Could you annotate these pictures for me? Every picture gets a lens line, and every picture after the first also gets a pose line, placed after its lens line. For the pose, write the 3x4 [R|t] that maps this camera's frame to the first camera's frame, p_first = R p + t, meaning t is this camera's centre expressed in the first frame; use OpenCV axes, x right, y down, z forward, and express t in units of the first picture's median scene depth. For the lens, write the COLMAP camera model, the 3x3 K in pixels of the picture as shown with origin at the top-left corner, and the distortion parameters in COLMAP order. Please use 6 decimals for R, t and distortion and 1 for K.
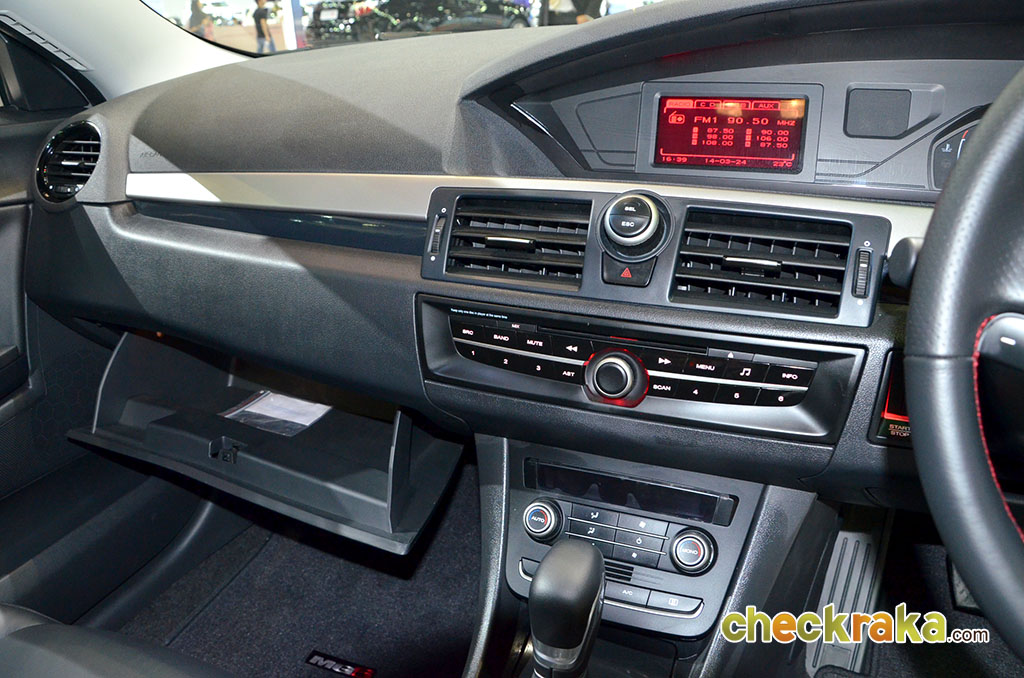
lens RADIAL K [[776.3, 0, 512.4], [0, 776.3, 345.9], [0, 0, 1]] dist [-0.165525, 0.105380]
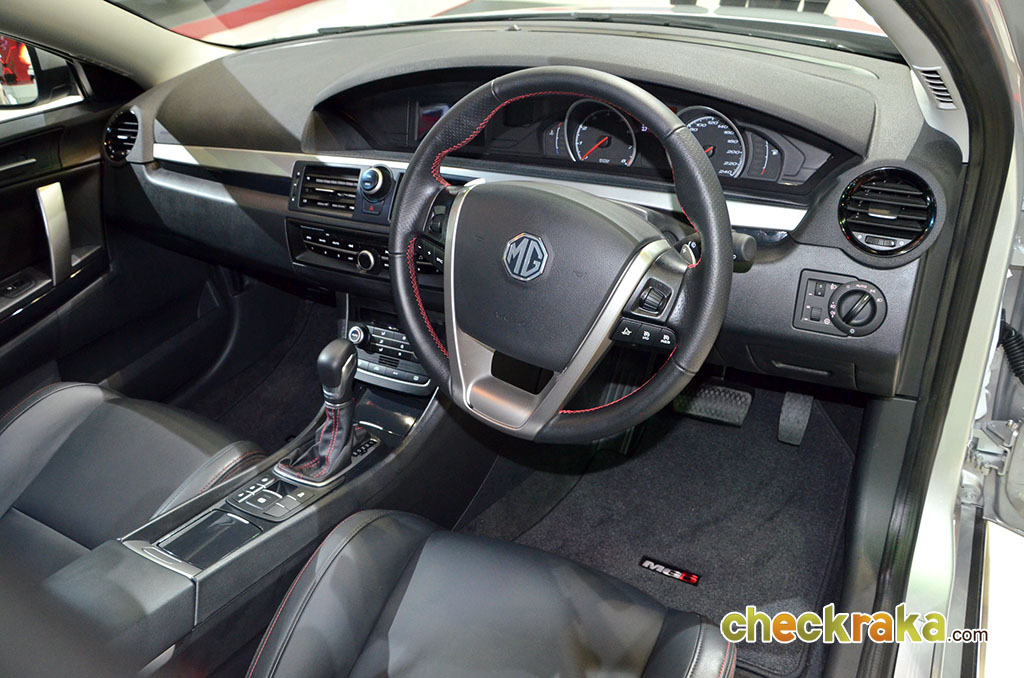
lens RADIAL K [[776.3, 0, 512.4], [0, 776.3, 345.9], [0, 0, 1]] dist [-0.165525, 0.105380]
pose [[0.992522, 0.011294, -0.121539, 0.631135], [0.007545, 0.988130, 0.153436, -0.036496], [0.121829, -0.153206, 0.980656, -0.796987]]
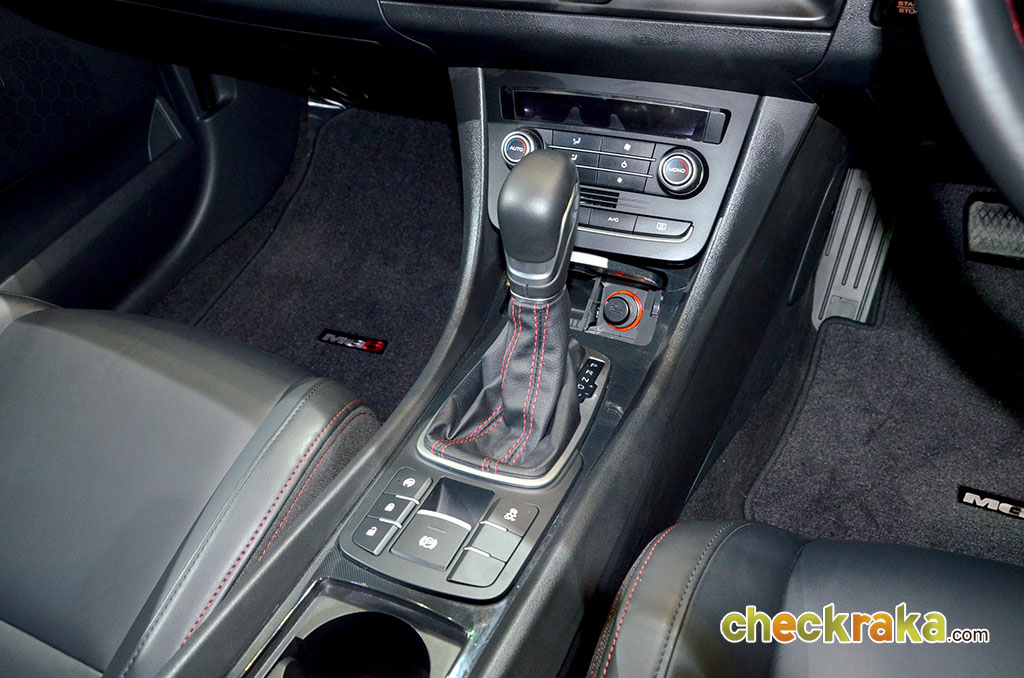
lens RADIAL K [[776.3, 0, 512.4], [0, 776.3, 345.9], [0, 0, 1]] dist [-0.165525, 0.105380]
pose [[0.997639, -0.050727, -0.046303, 0.057738], [0.064029, 0.930831, 0.359798, 0.108407], [0.024849, -0.361913, 0.931881, 0.039384]]
